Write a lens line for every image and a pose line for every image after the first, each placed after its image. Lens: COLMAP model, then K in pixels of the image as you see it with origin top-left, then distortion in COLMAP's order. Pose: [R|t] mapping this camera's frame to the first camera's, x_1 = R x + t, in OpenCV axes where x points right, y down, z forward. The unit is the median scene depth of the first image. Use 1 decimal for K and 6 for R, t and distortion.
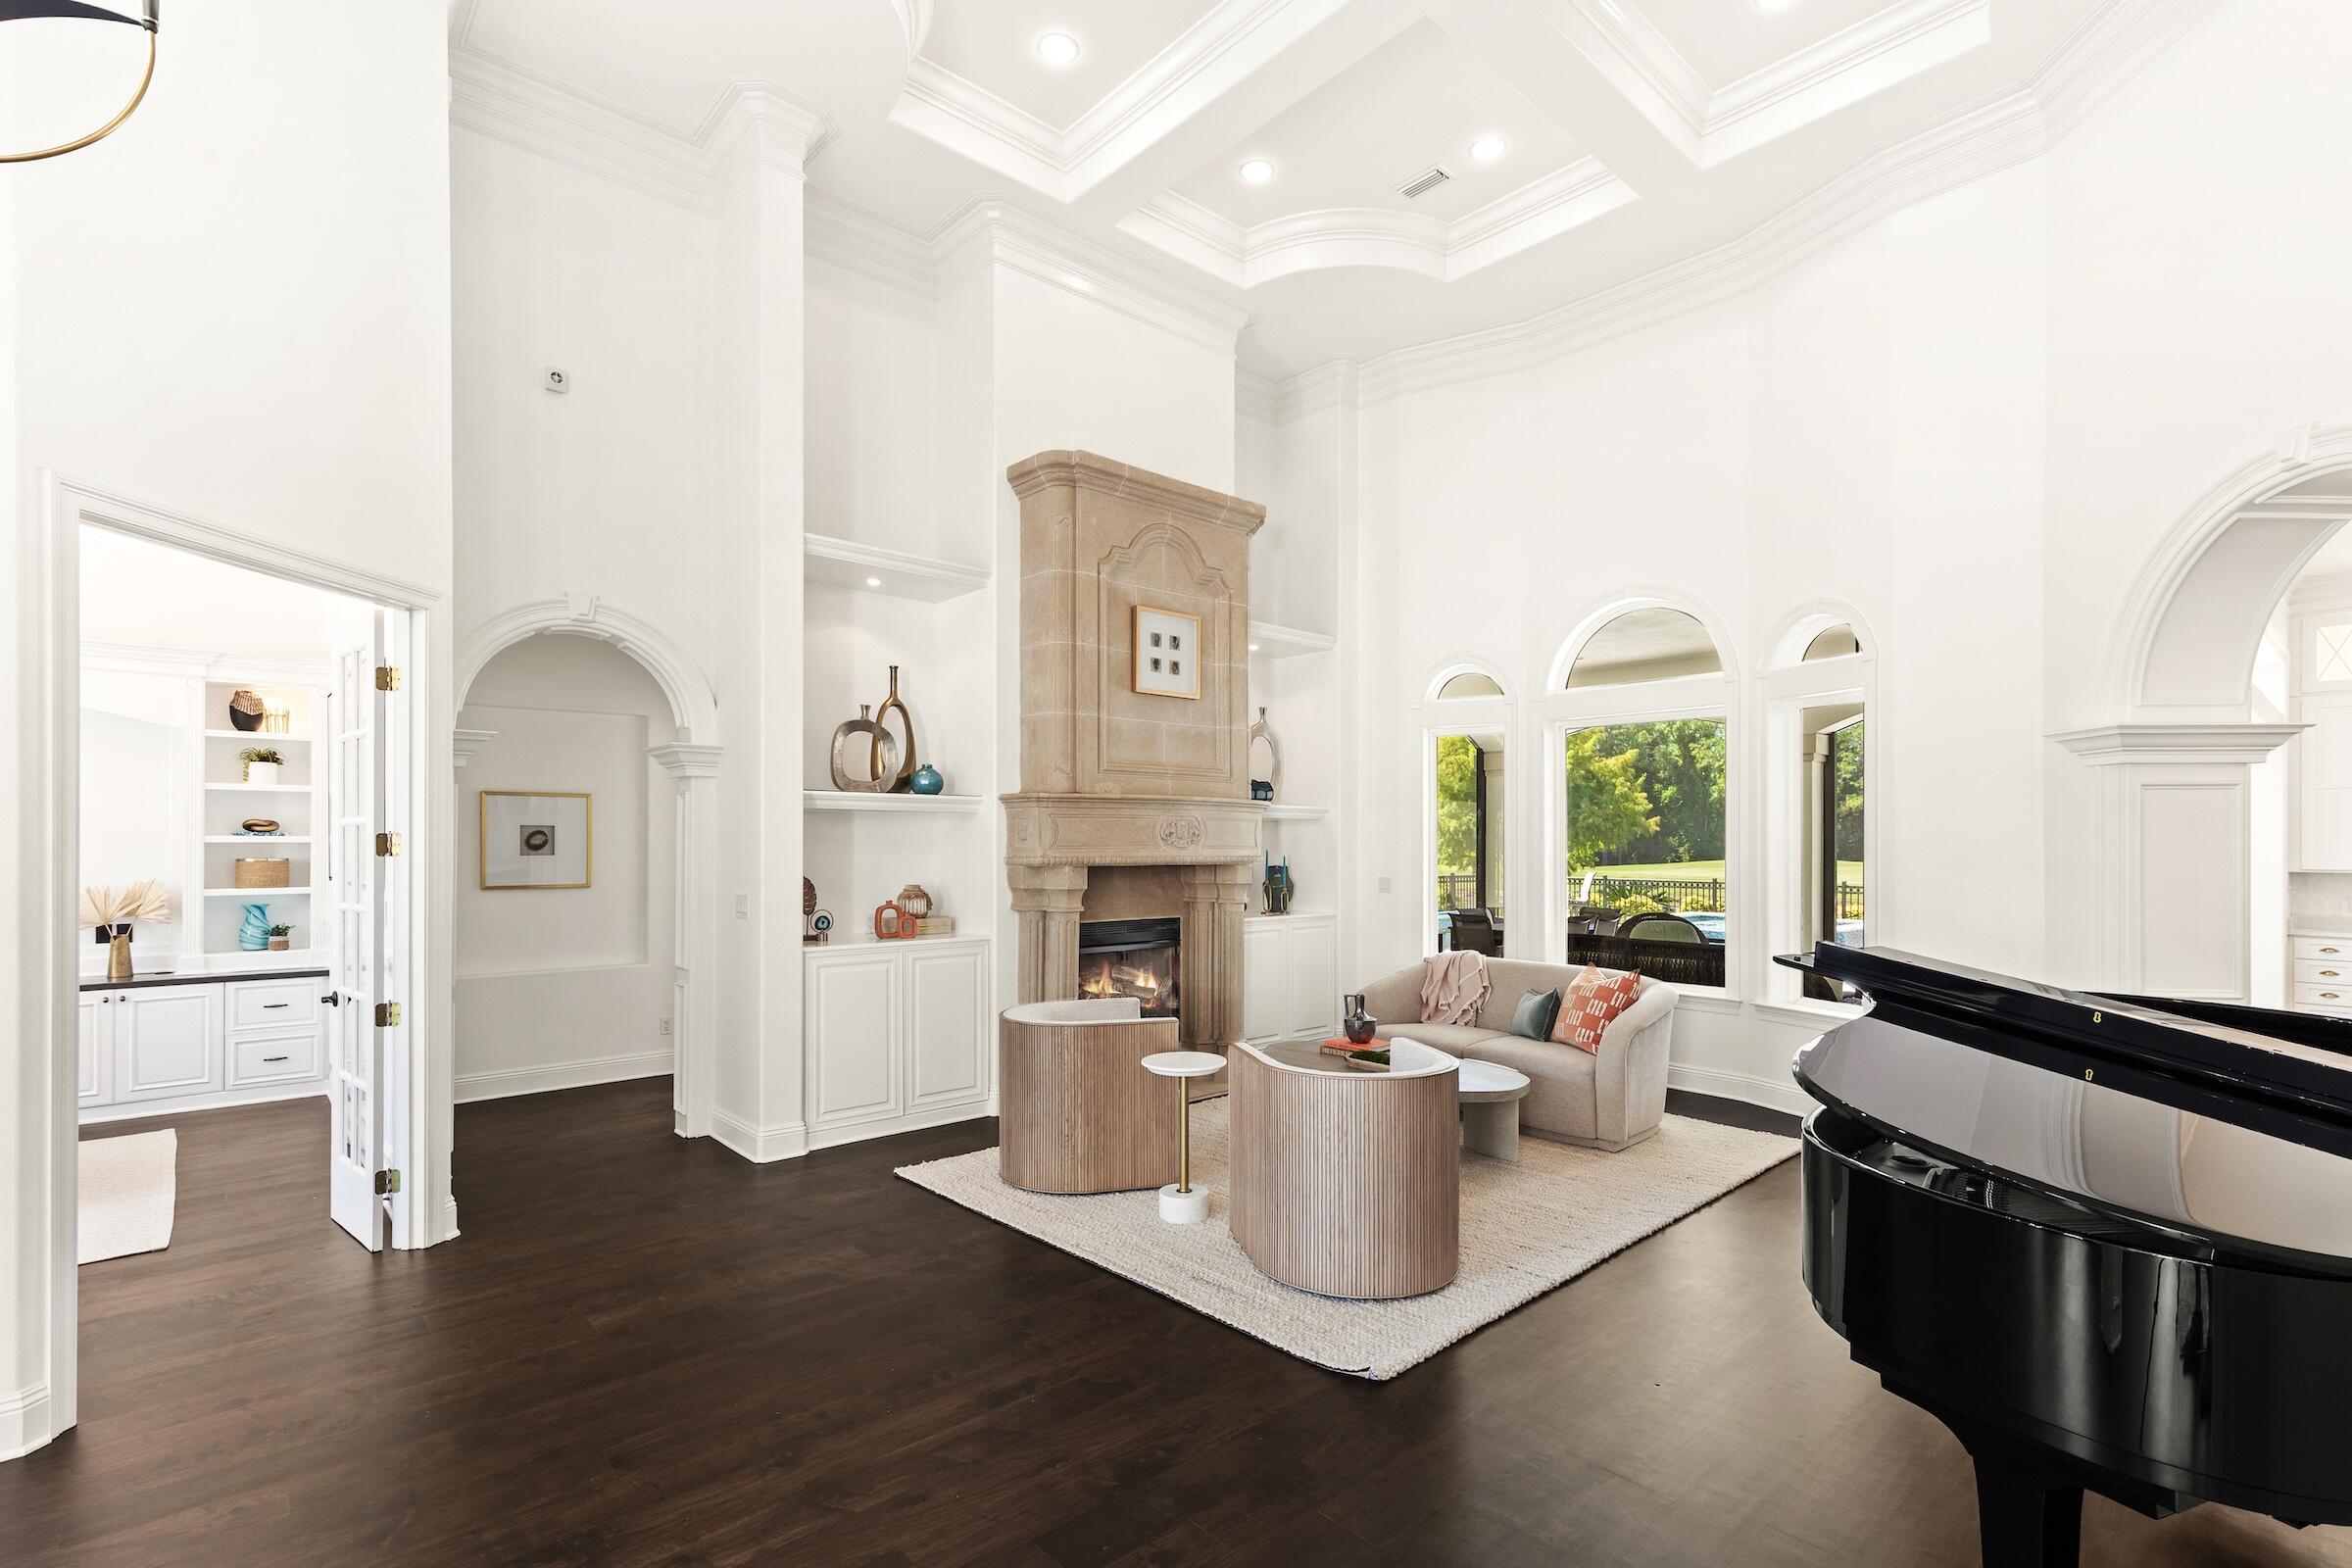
lens RADIAL K [[1080.0, 0, 1182.9], [0, 1080.0, 827.9], [0, 0, 1]] dist [0.000658, -0.000421]
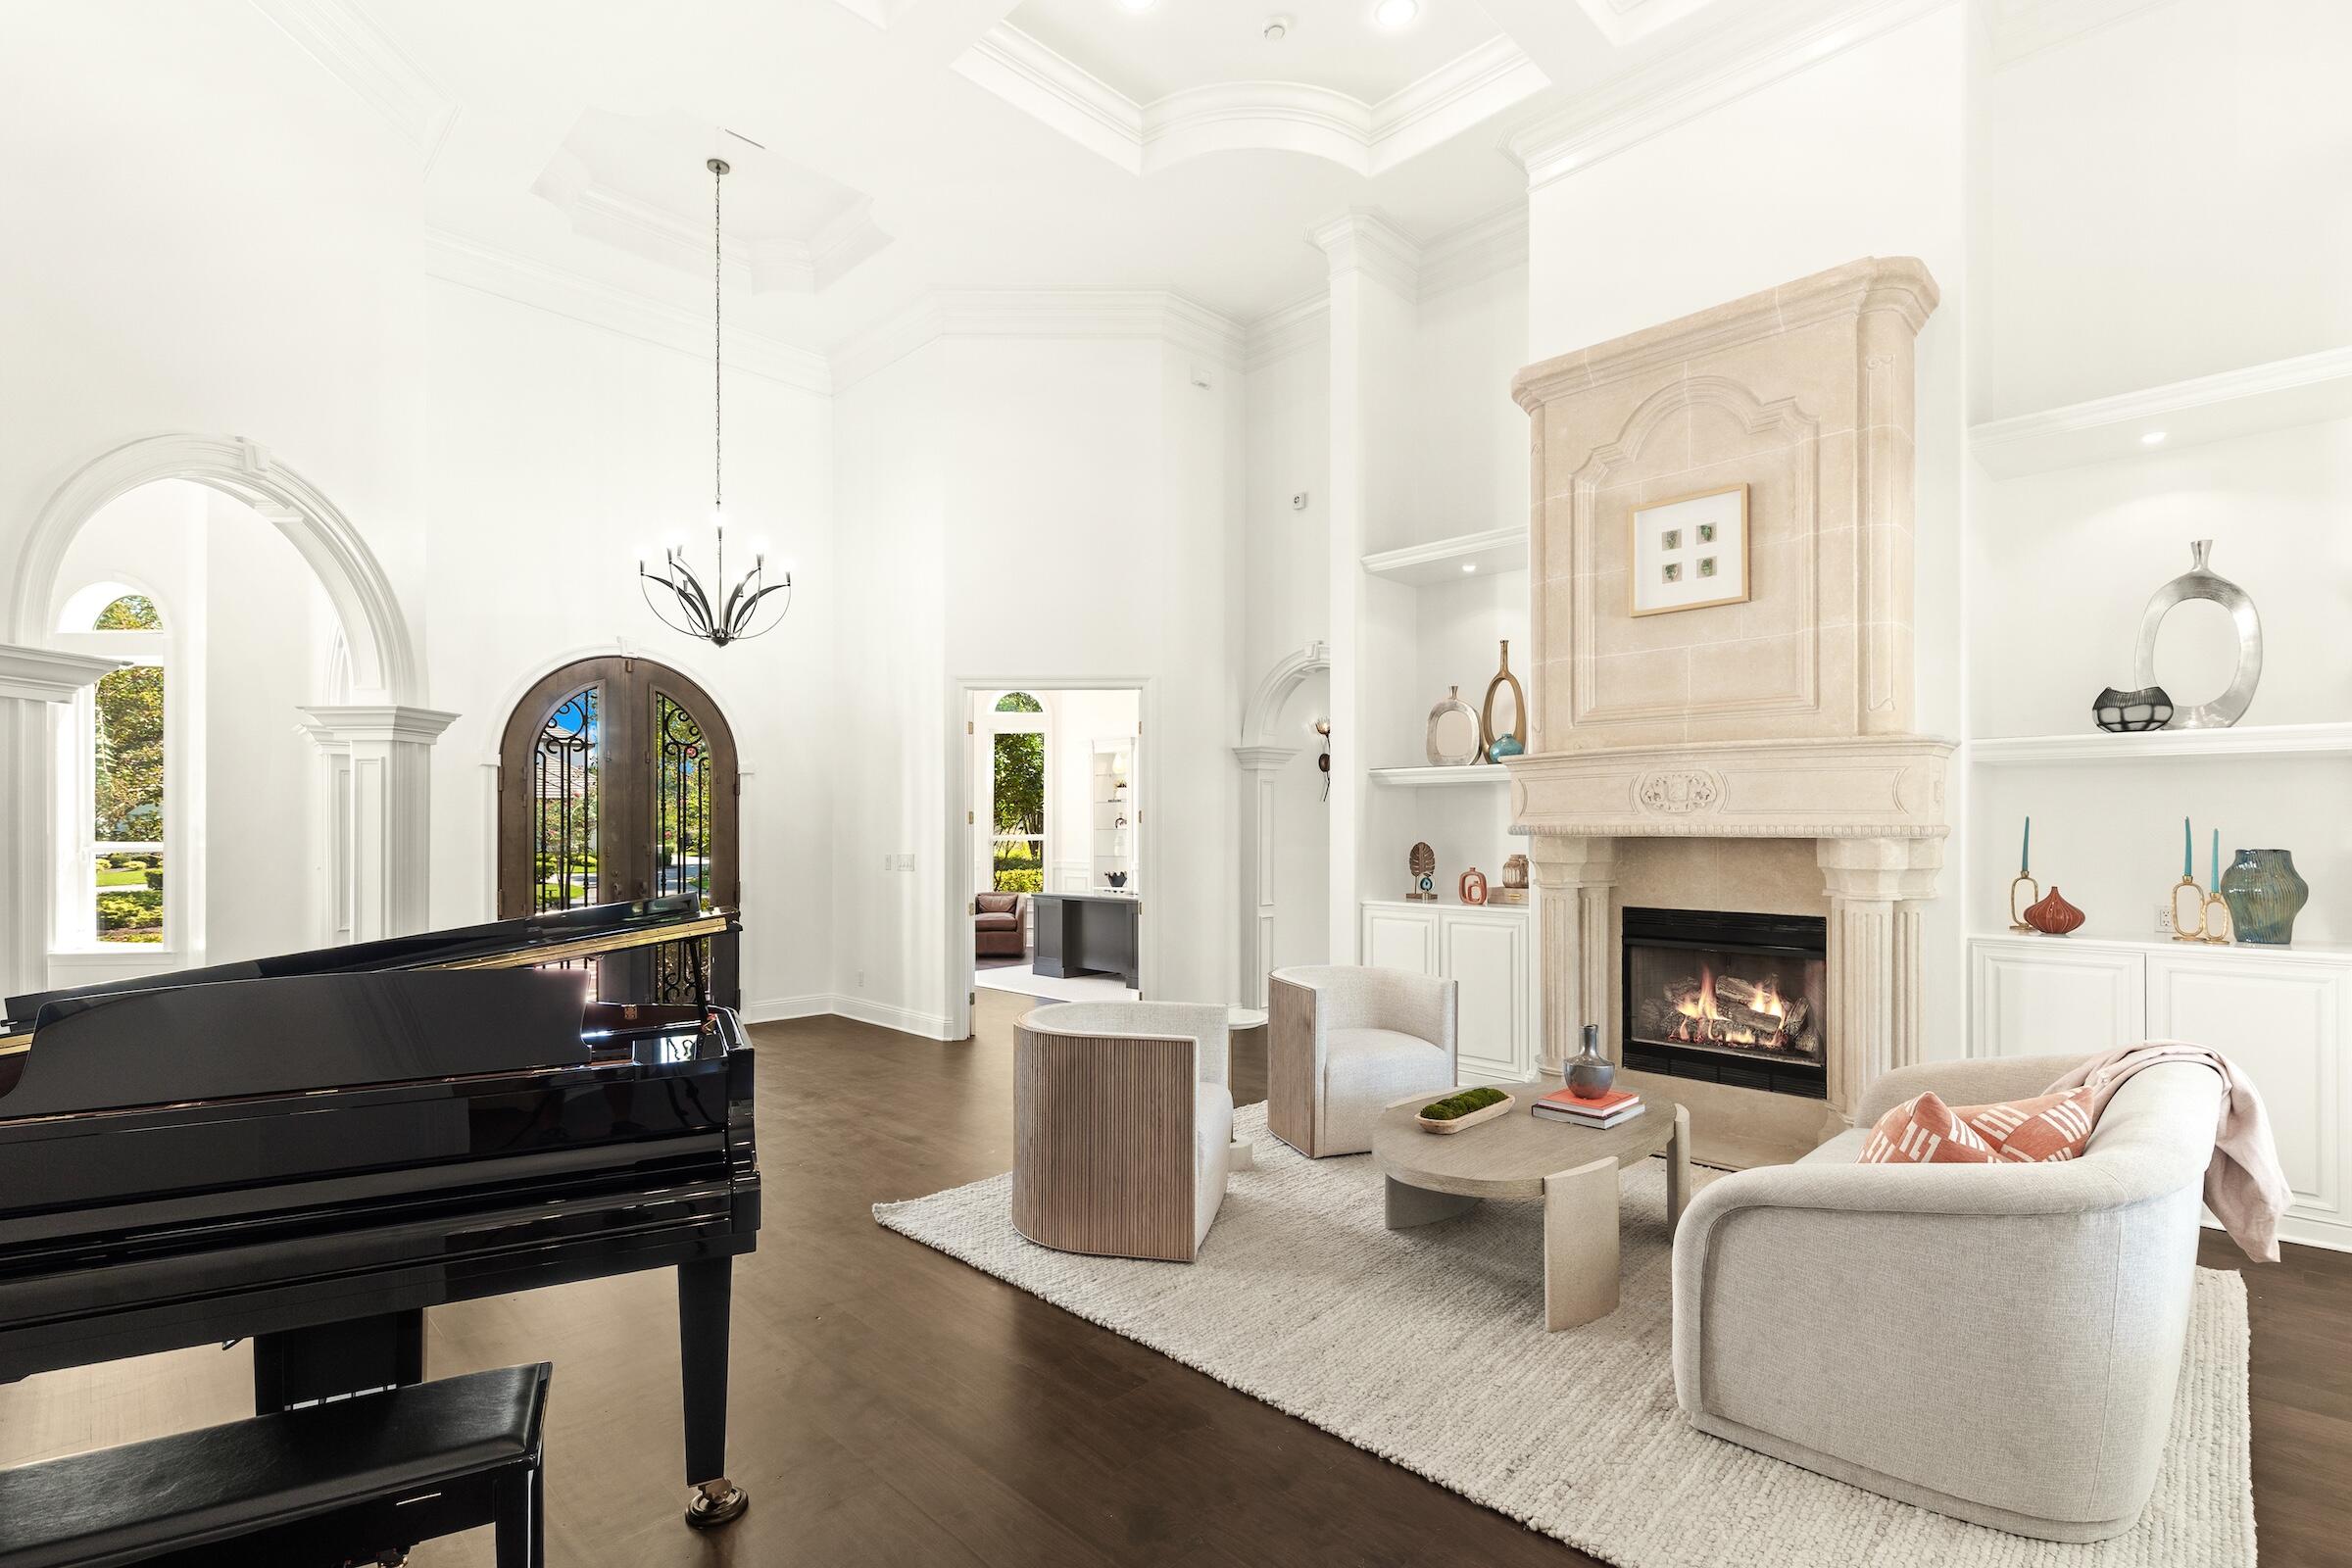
lens RADIAL K [[1080.0, 0, 1182.9], [0, 1080.0, 827.9], [0, 0, 1]] dist [0.000658, -0.000421]
pose [[0.058699, -0.001191, -0.998275, 0.742803], [0.015148, 0.999885, -0.000302, 0.023951], [0.998161, -0.015105, 0.058711, 0.637254]]
